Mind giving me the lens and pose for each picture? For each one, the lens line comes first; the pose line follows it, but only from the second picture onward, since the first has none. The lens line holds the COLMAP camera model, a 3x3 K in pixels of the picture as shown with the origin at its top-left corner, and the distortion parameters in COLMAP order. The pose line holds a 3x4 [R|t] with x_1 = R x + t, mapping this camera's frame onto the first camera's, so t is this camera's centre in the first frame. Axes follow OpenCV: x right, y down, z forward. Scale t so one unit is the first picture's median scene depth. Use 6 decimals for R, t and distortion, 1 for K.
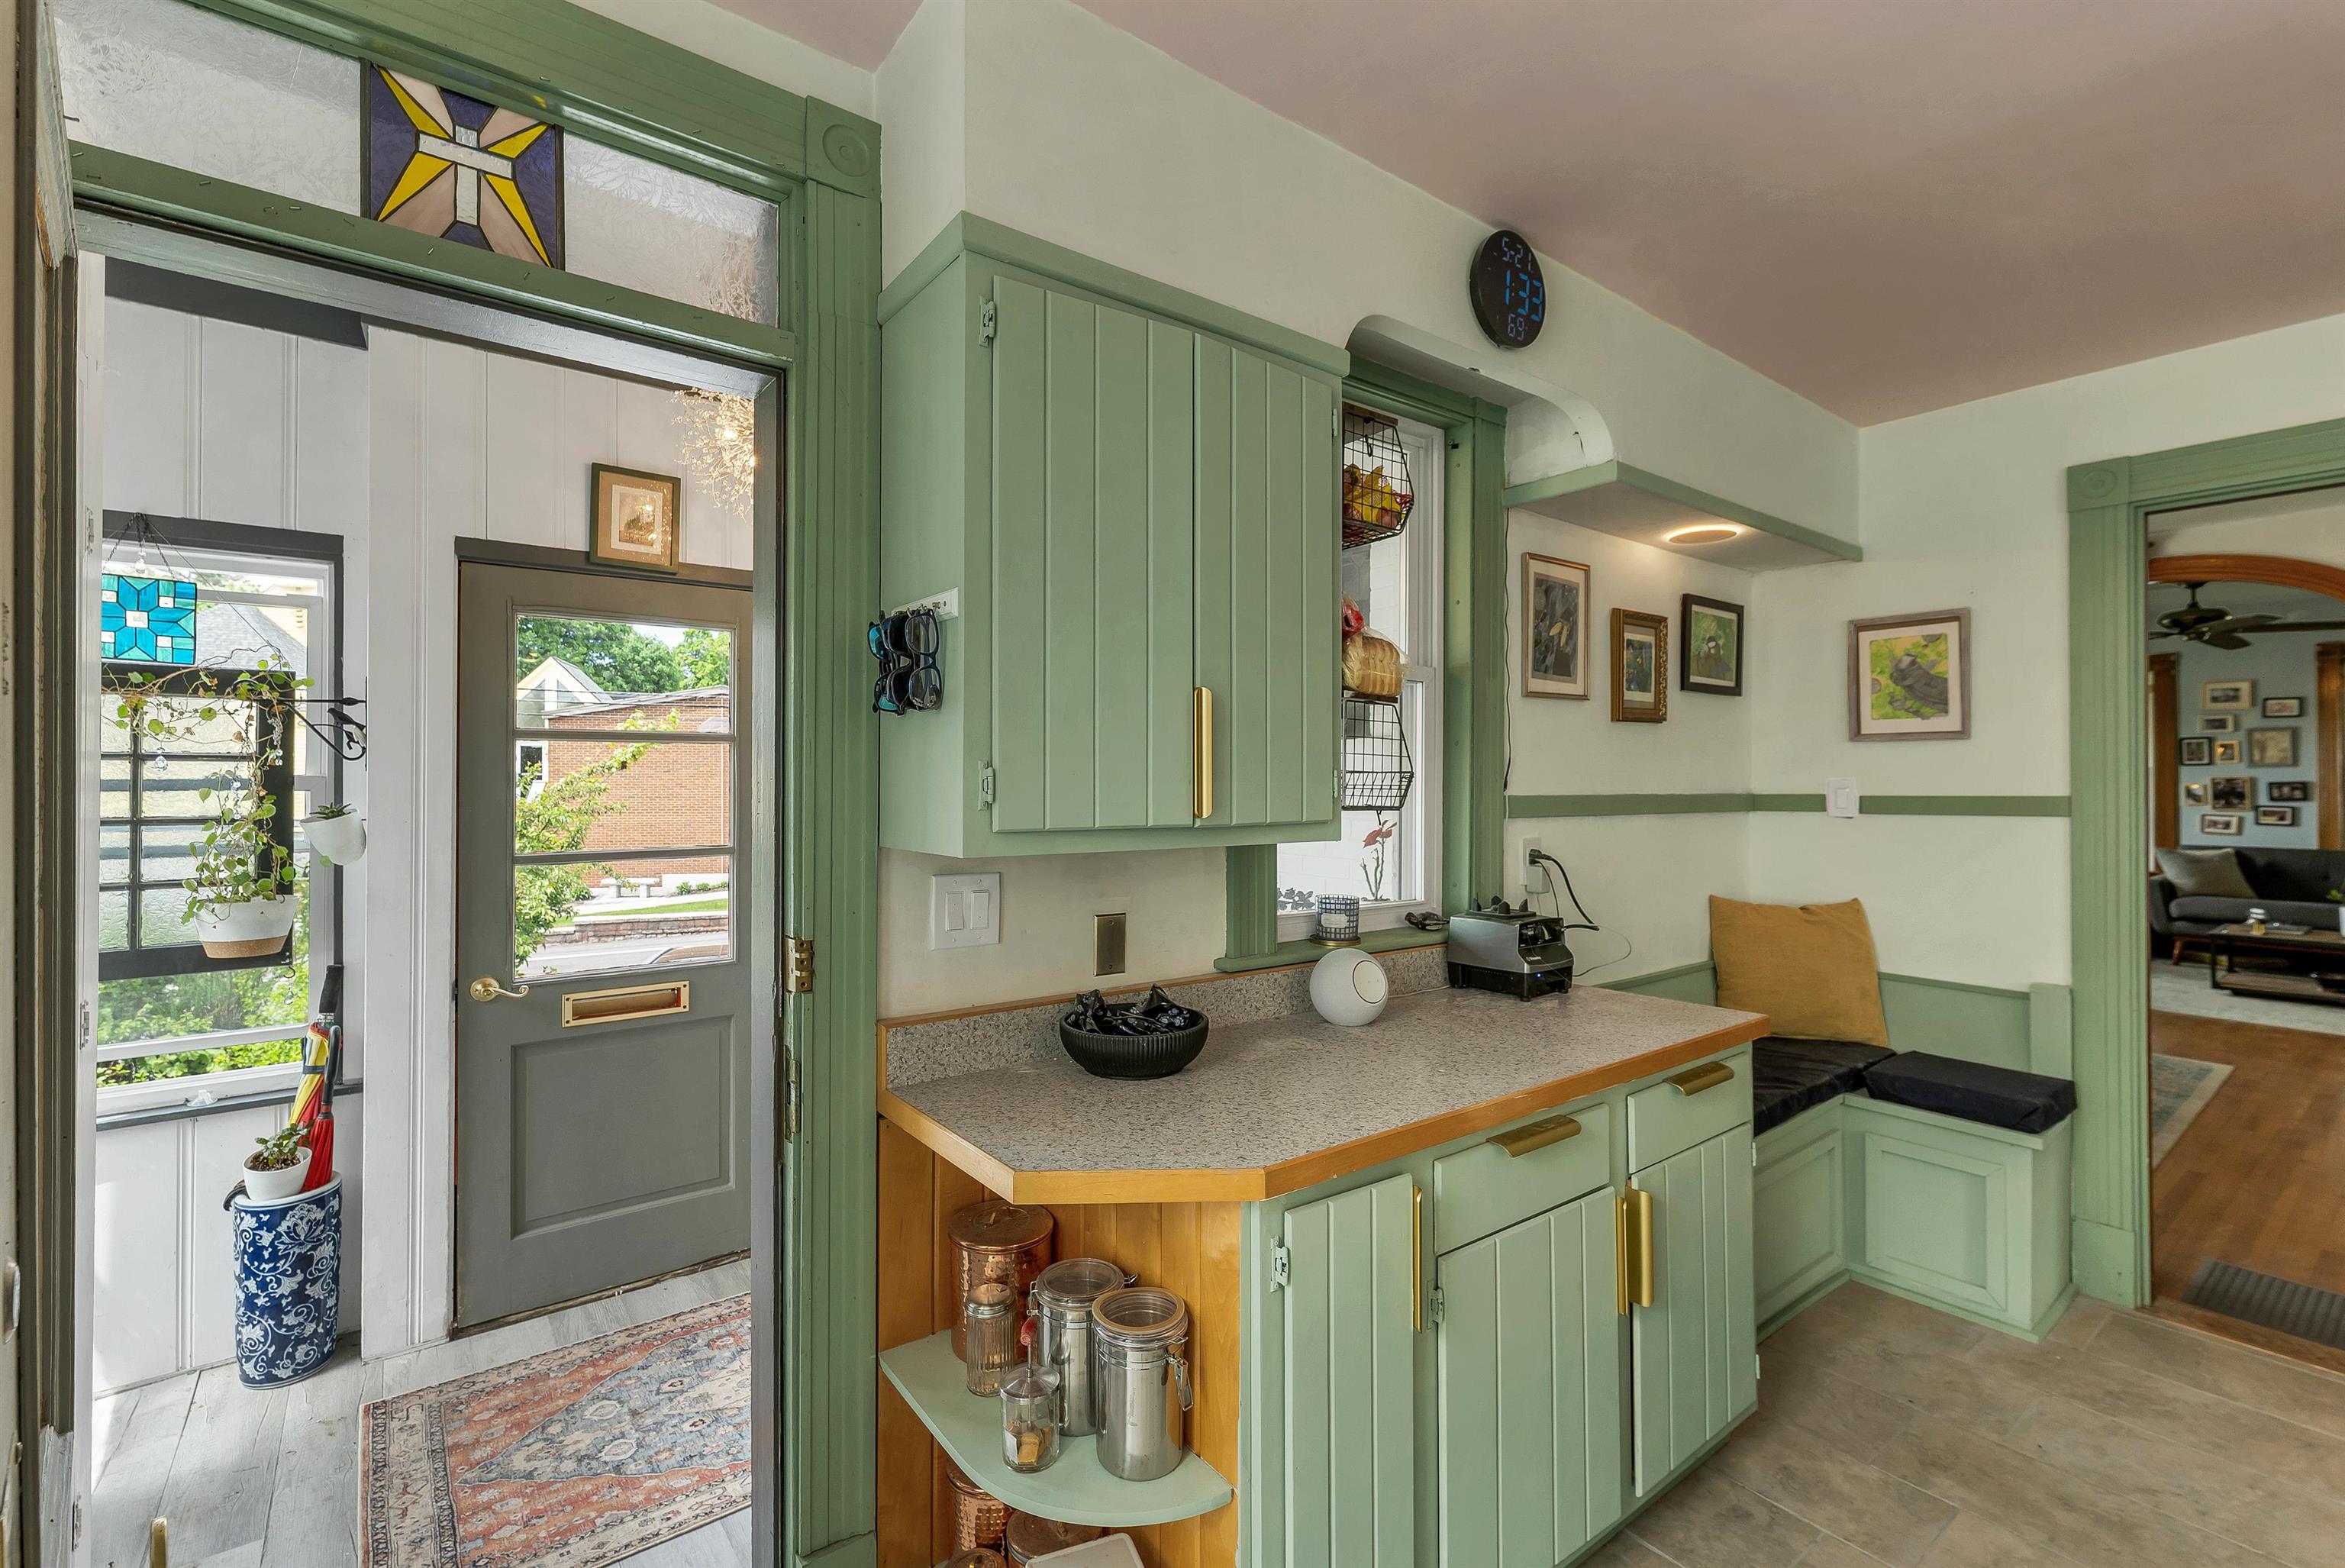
lens RADIAL K [[1003.4, 0, 1167.0], [0, 1003.4, 773.6], [0, 0, 1]] dist [0.001440, 0.000326]
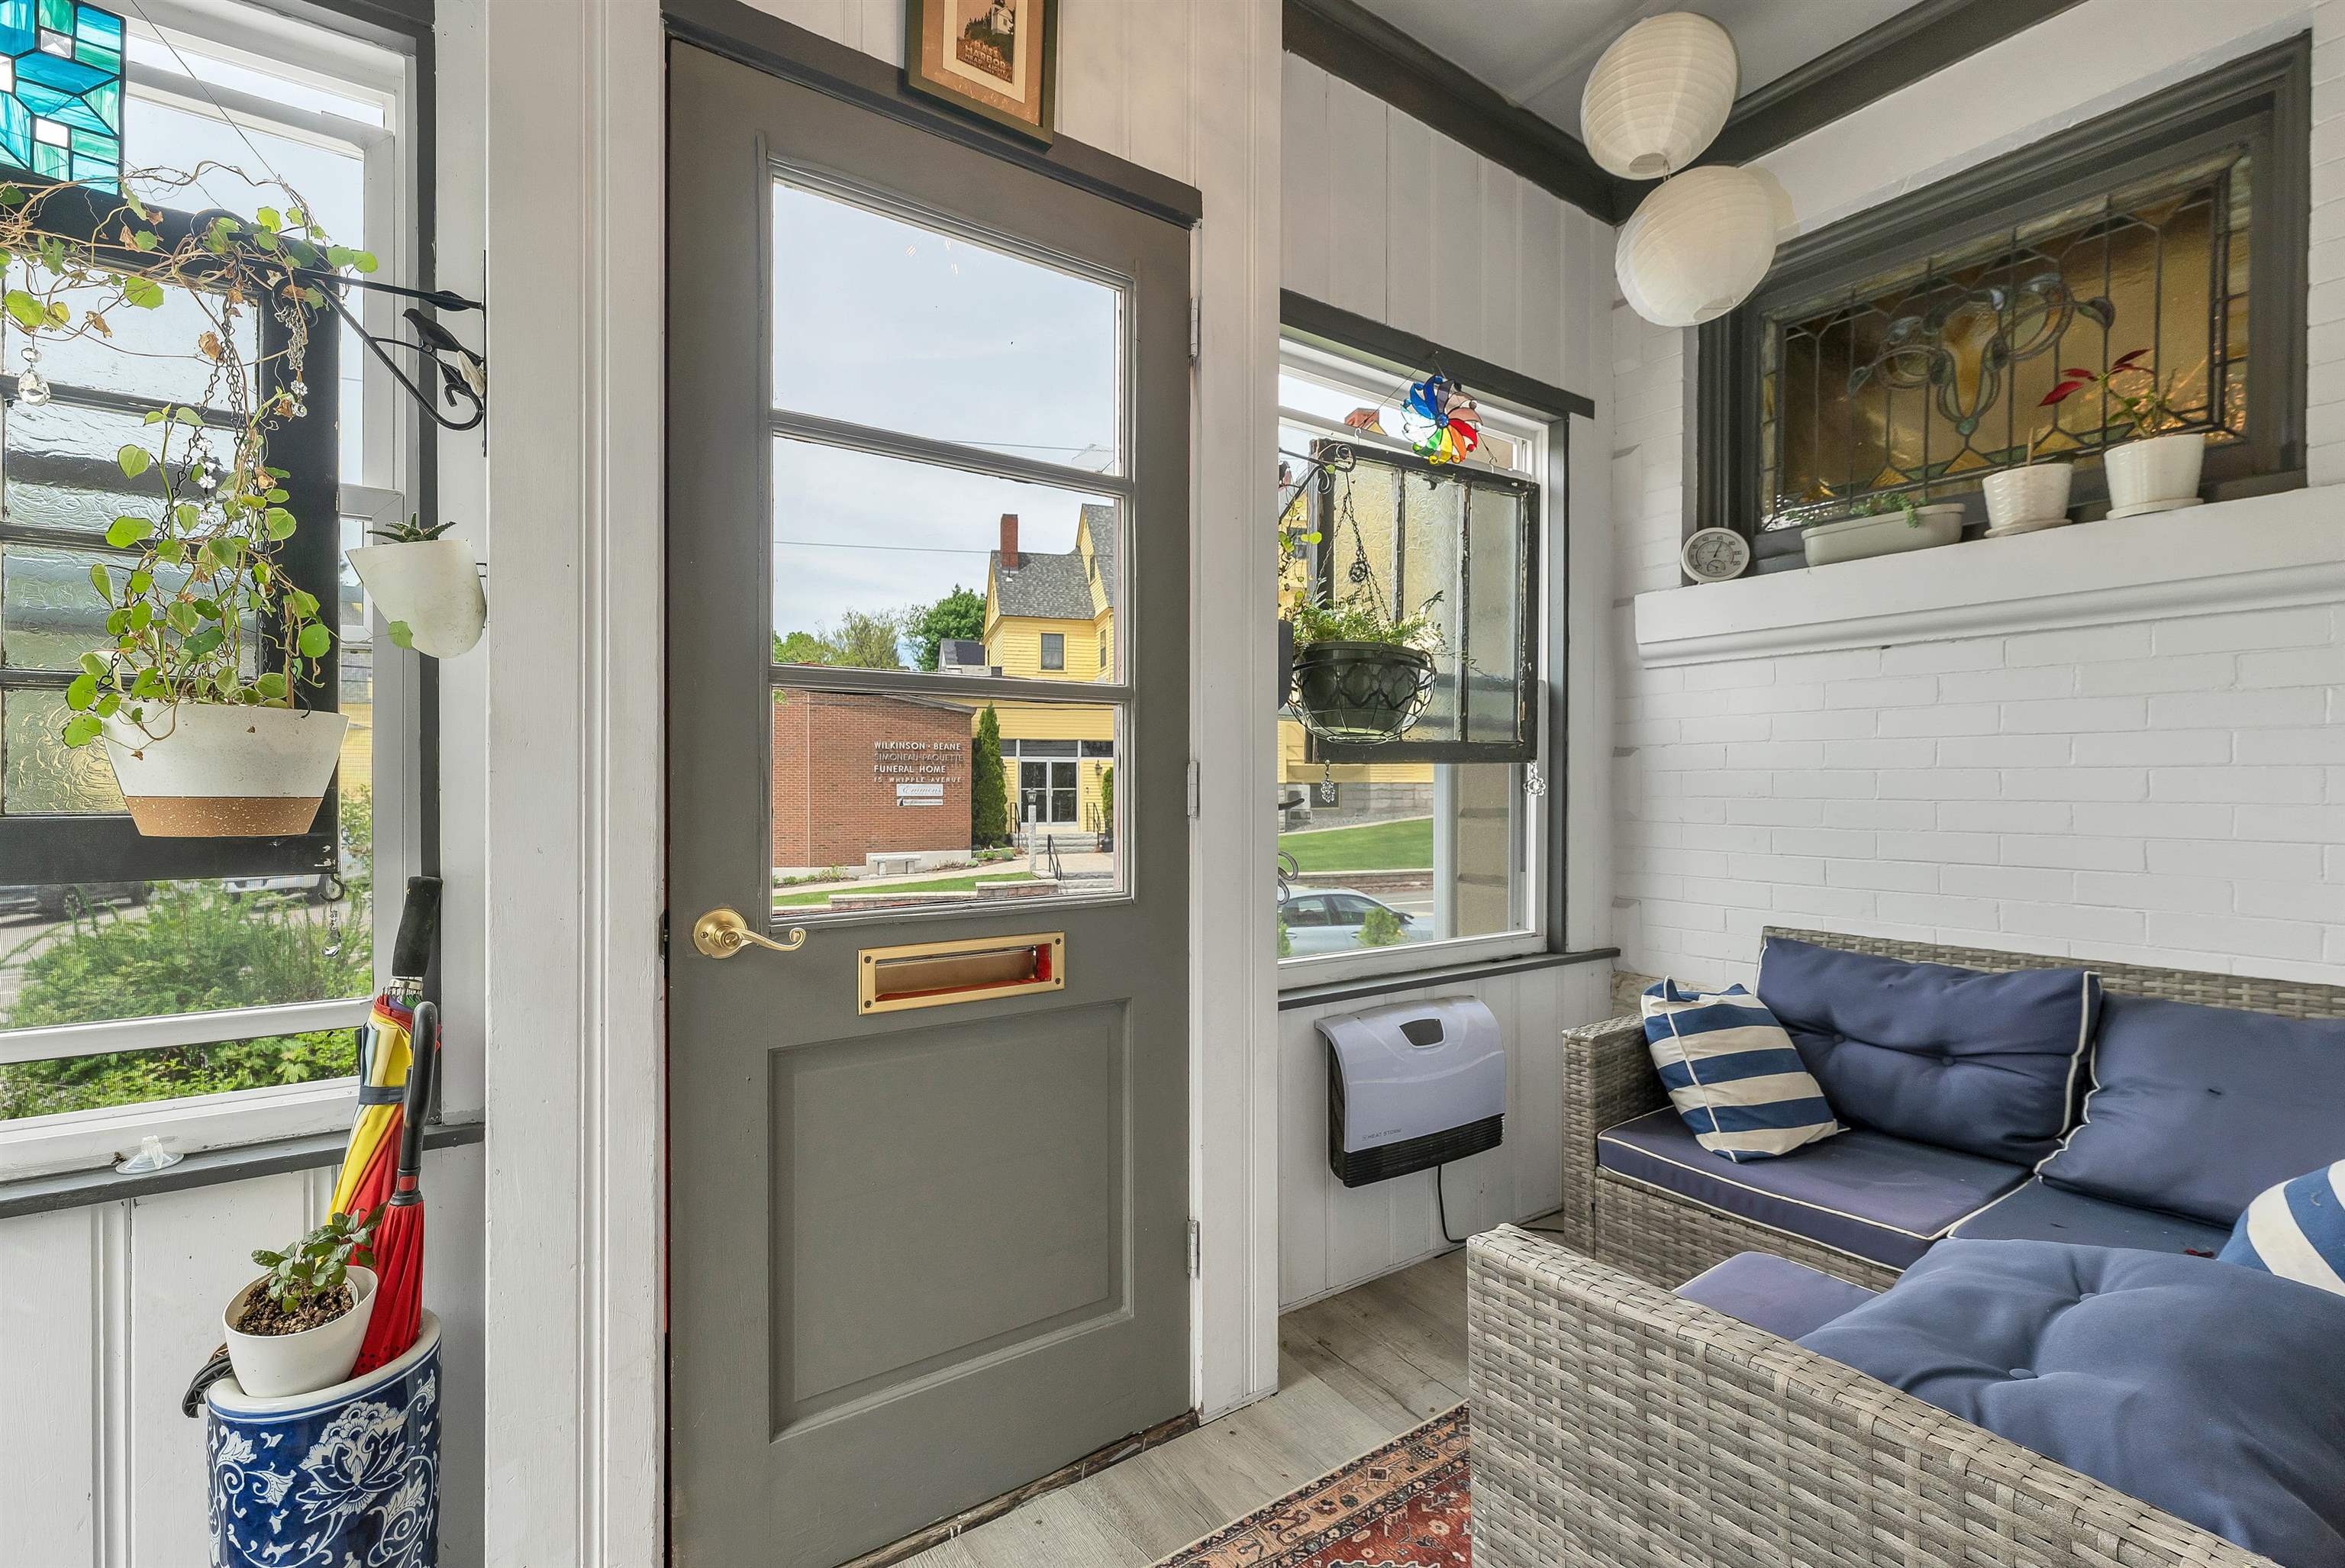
lens RADIAL K [[1003.4, 0, 1167.4], [0, 1003.4, 790.2], [0, 0, 1]] dist [0.001440, 0.000326]
pose [[0.998519, 0.002370, -0.054355, -0.457040], [-0.001772, 0.999937, 0.011051, 0.146305], [0.054378, -0.010938, 0.998460, 0.552126]]
